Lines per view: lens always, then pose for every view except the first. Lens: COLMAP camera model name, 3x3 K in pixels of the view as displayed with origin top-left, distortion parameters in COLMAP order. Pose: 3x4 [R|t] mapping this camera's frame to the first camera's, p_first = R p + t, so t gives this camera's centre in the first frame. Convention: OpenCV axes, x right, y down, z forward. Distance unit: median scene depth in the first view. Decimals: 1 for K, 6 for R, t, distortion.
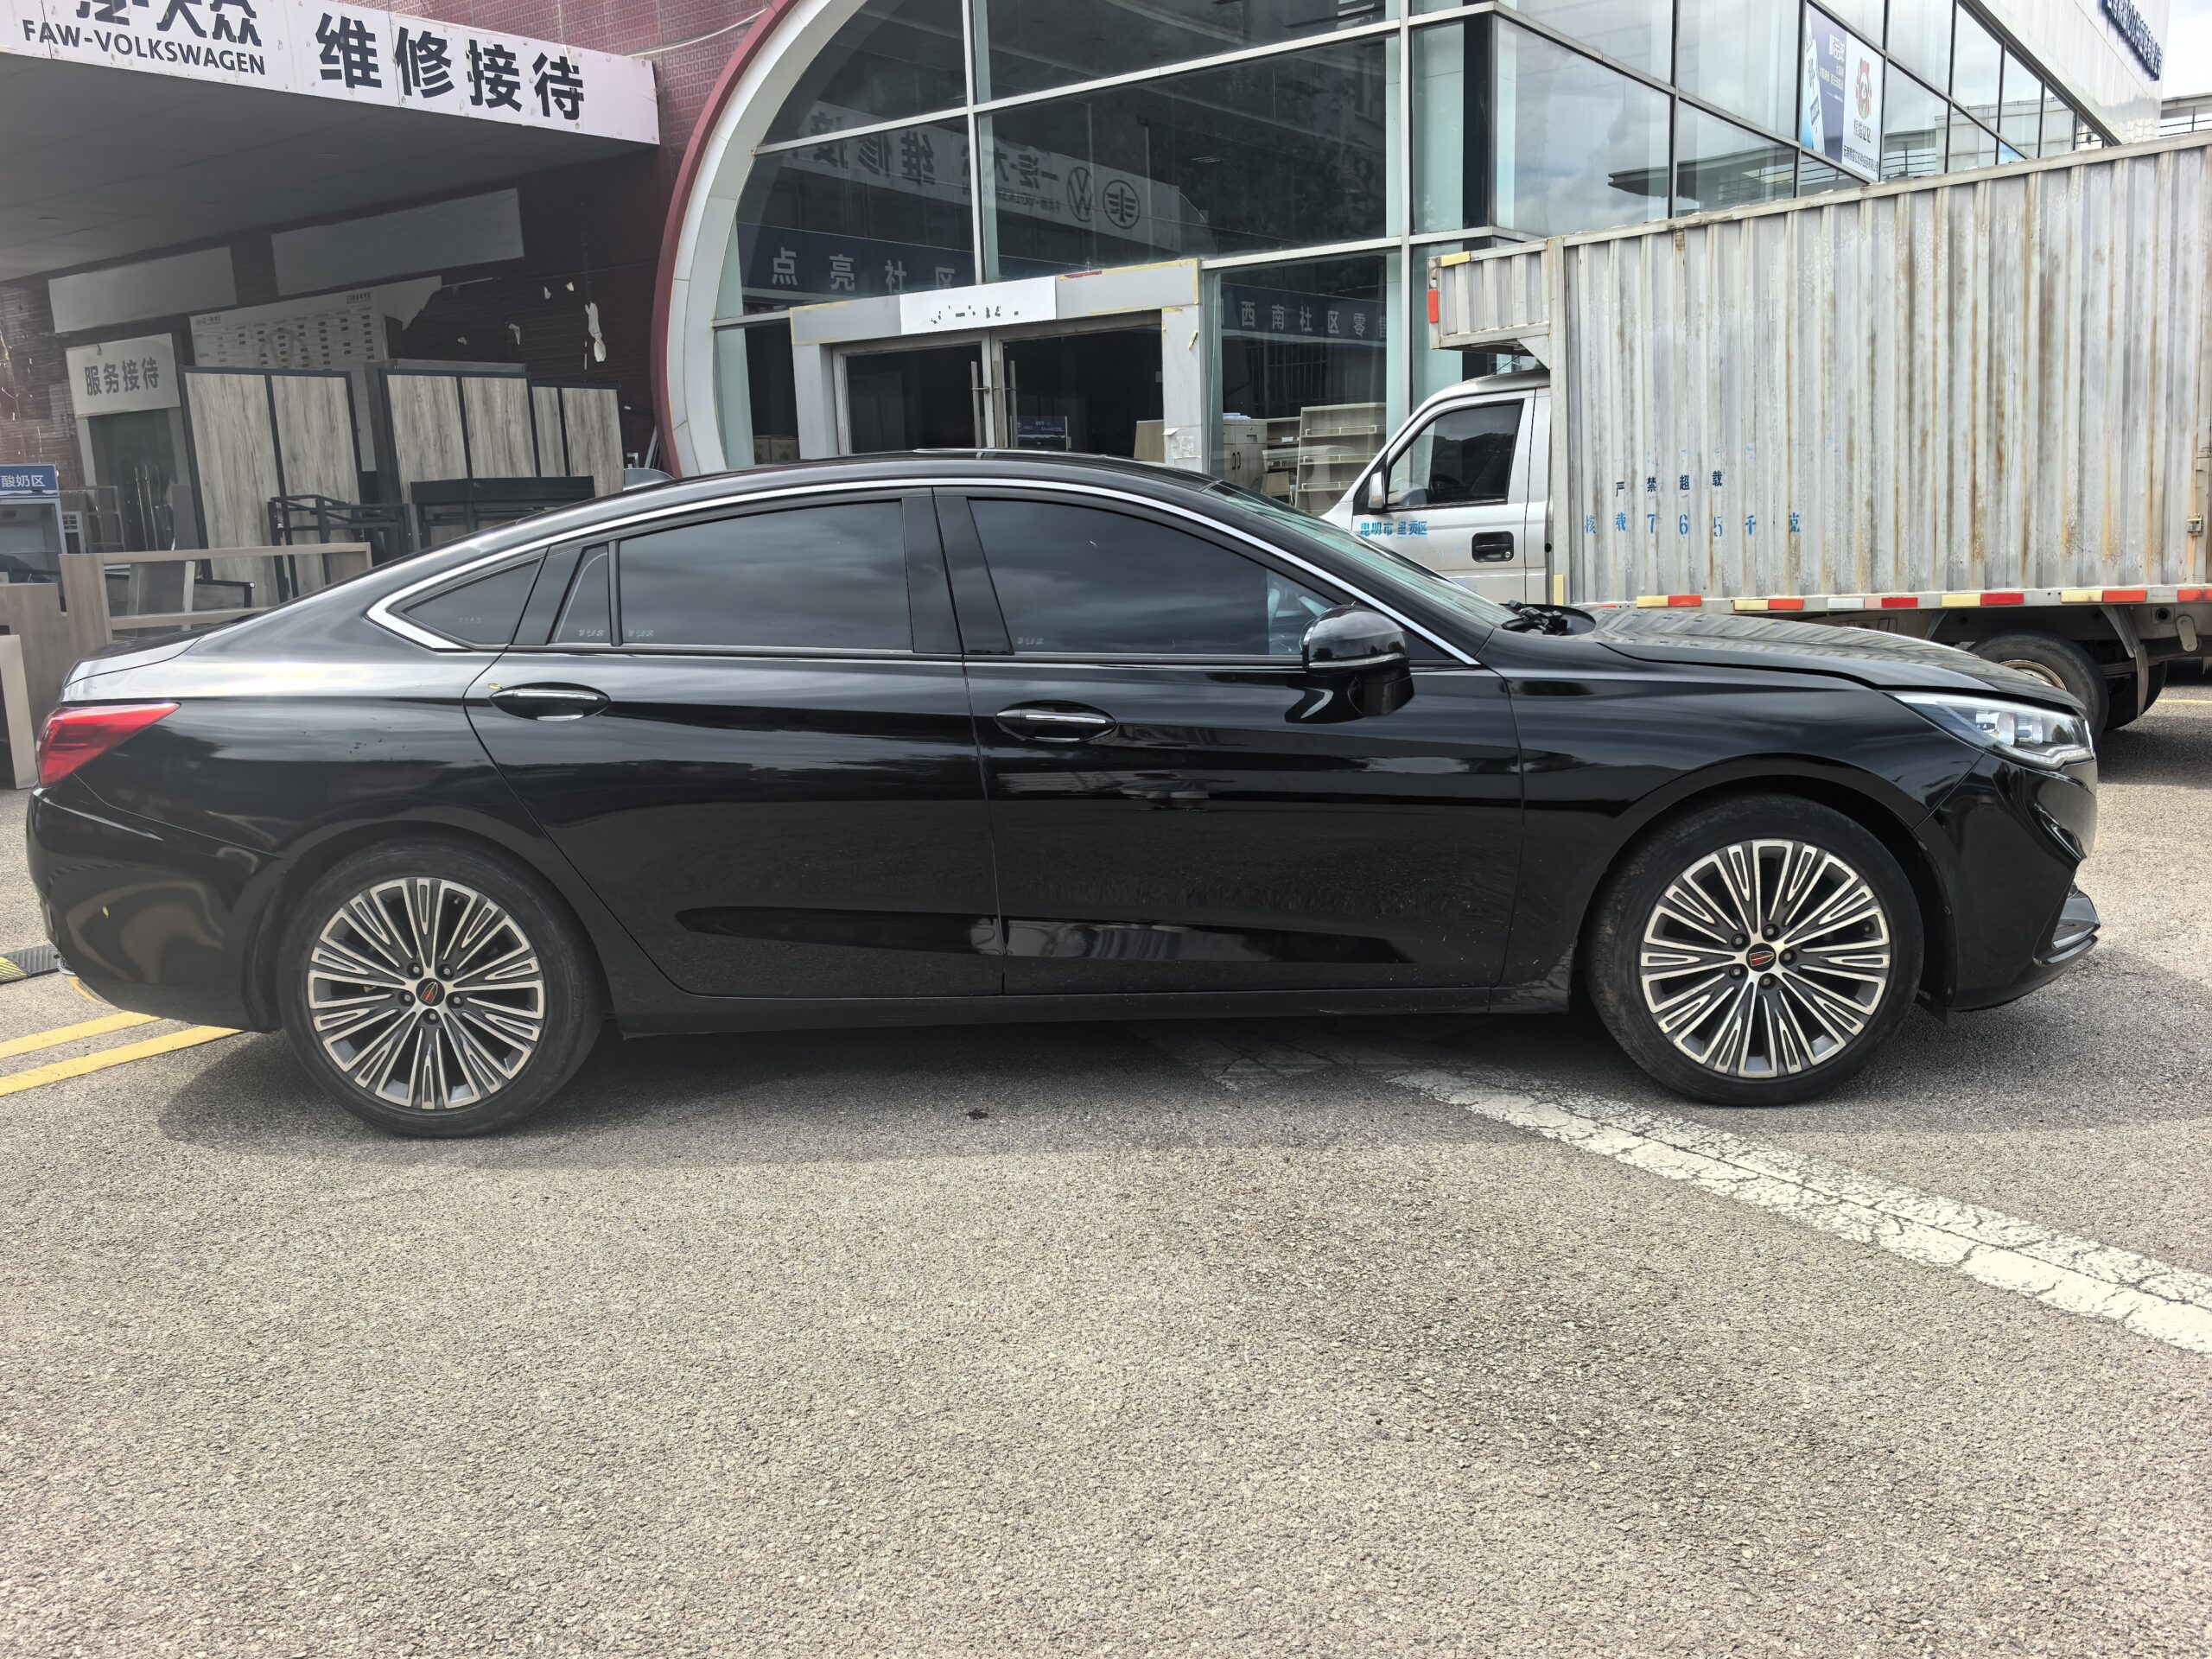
lens RADIAL K [[1794.3, 0, 1106.0], [0, 1794.3, 829.5], [0, 0, 1]] dist [0.002358, -0.022059]
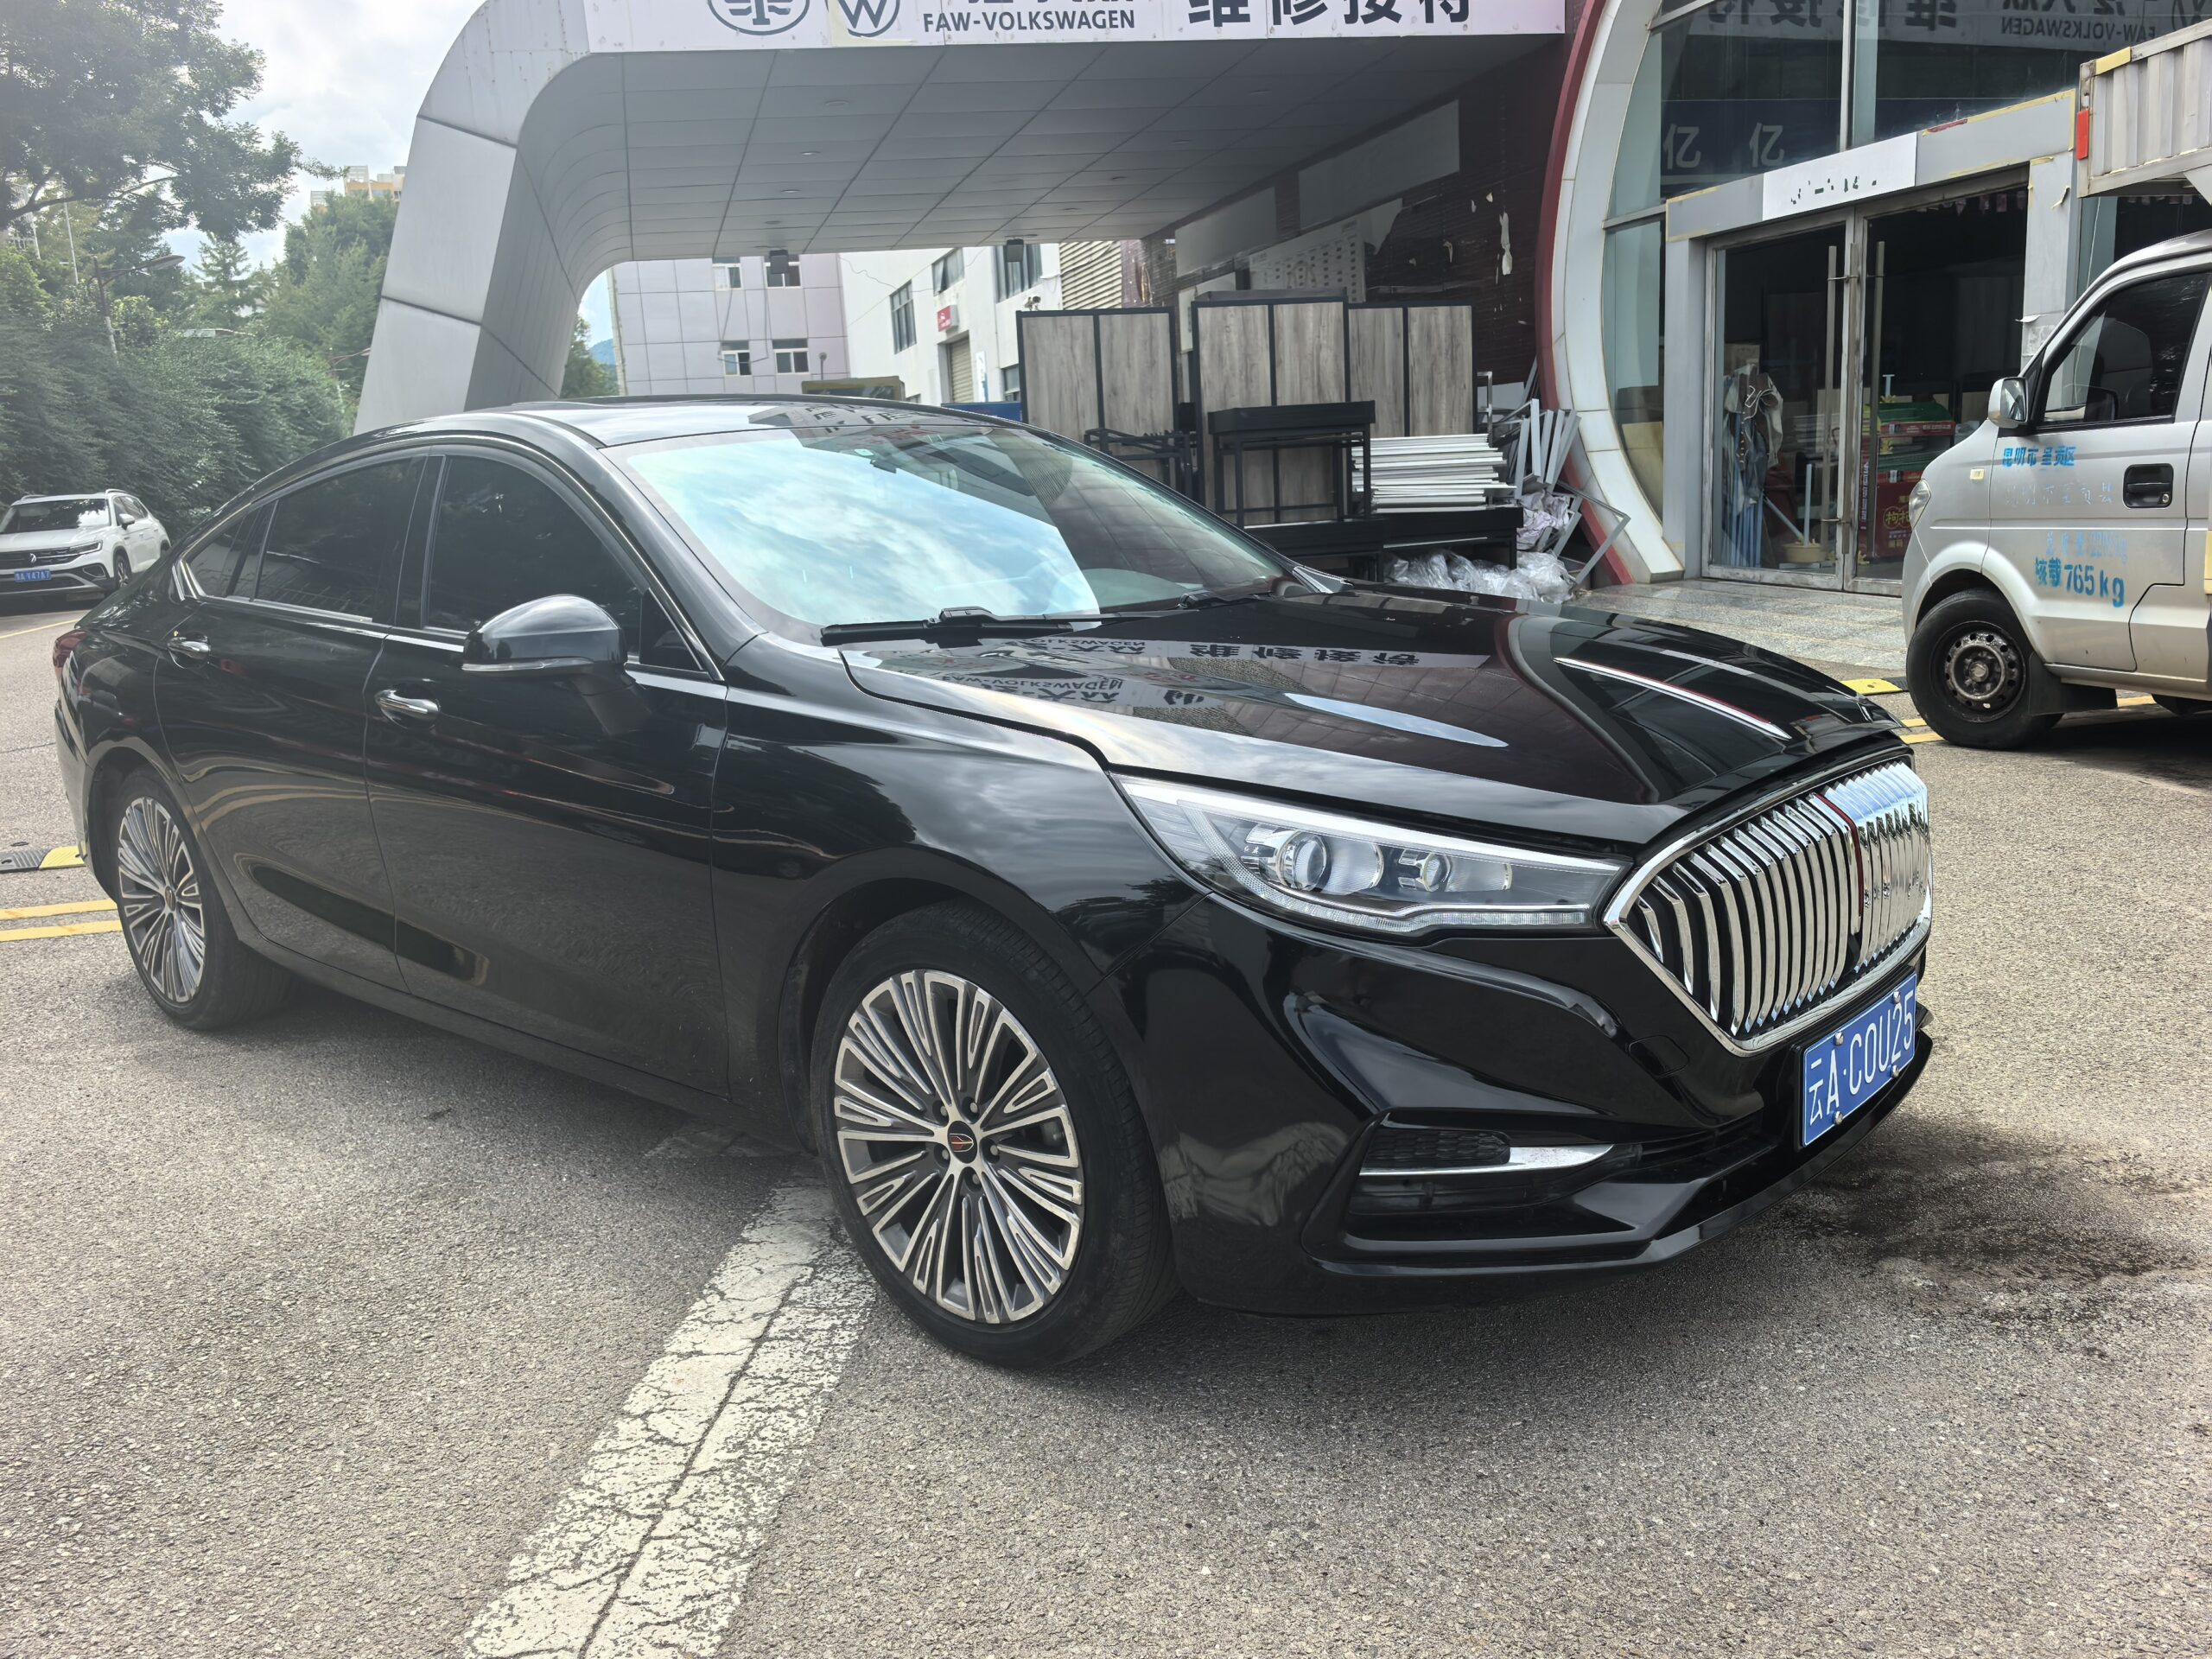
lens RADIAL K [[1799.5, 0, 1106.0], [0, 1799.5, 829.5], [0, 0, 1]] dist [0.026753, -0.073832]
pose [[0.762643, 0.123735, -0.634874, 0.347011], [-0.093595, 0.992313, 0.080967, -0.044389], [0.640012, -0.002328, 0.768362, 0.217356]]
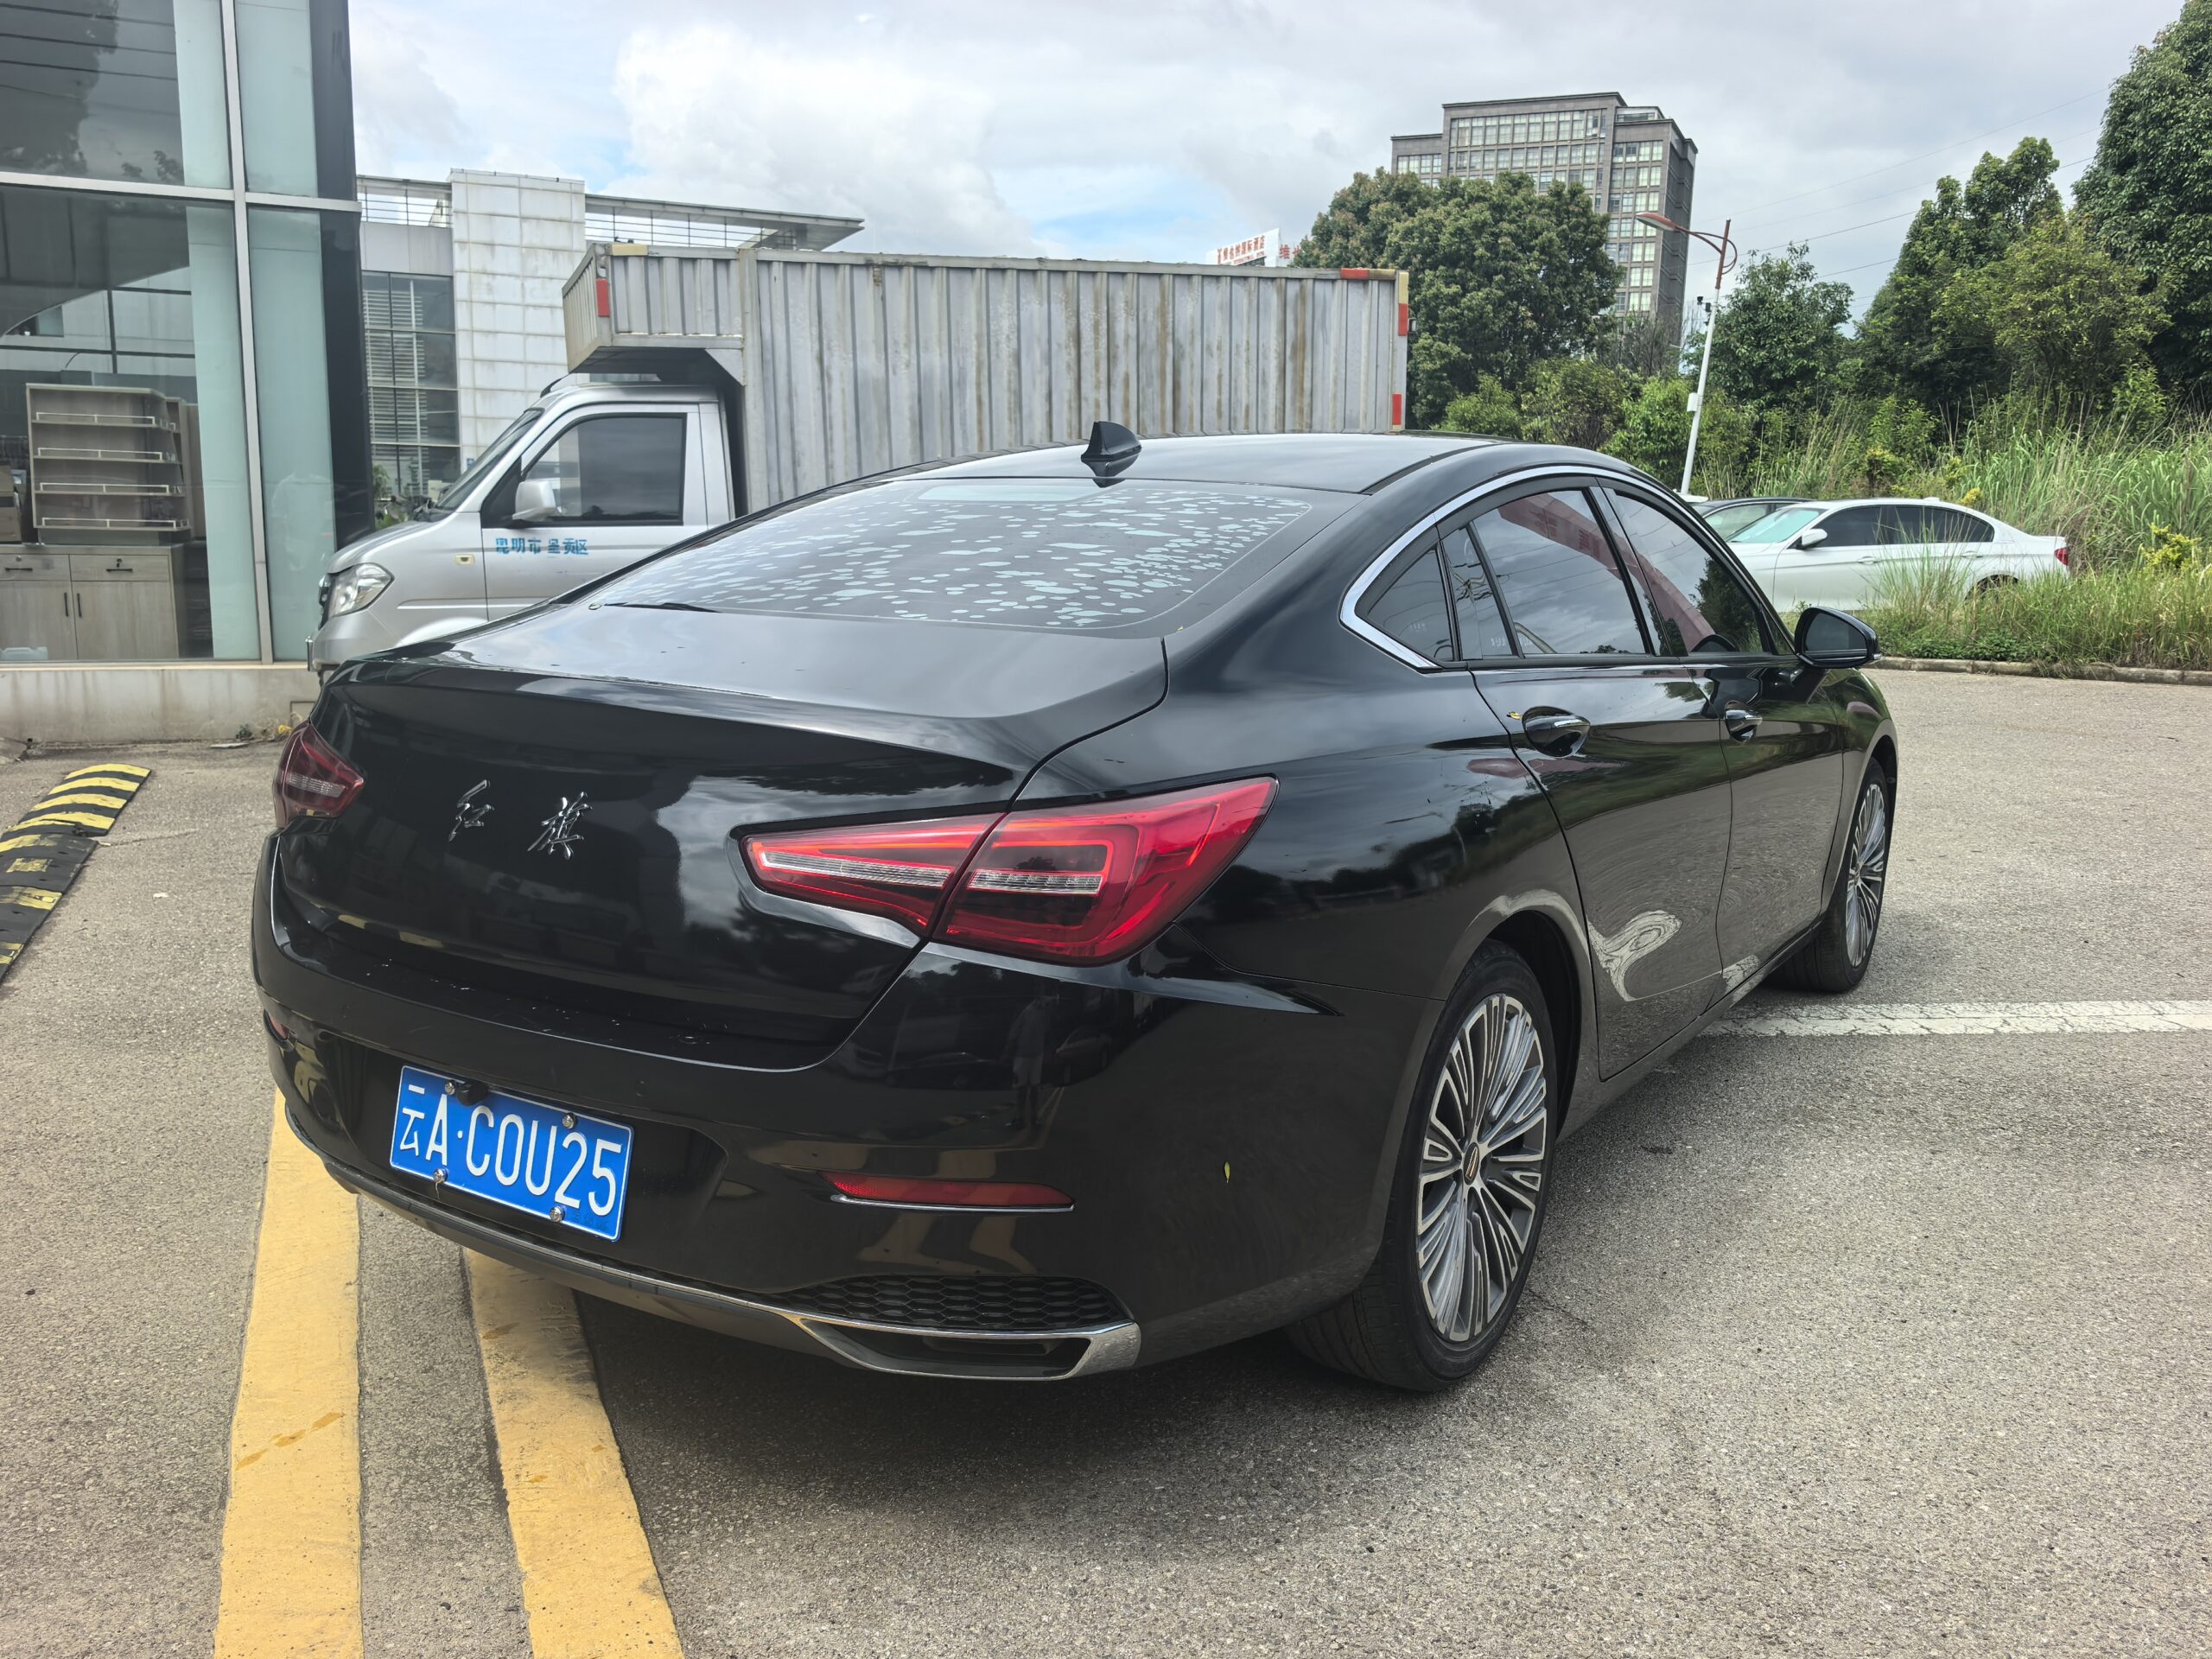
lens RADIAL K [[1794.3, 0, 1106.0], [0, 1794.3, 829.5], [0, 0, 1]] dist [0.002358, -0.022059]
pose [[0.517702, -0.095405, 0.850225, -0.444807], [0.116493, 0.992369, 0.040423, -0.035375], [-0.847593, 0.078118, 0.524865, 0.324454]]
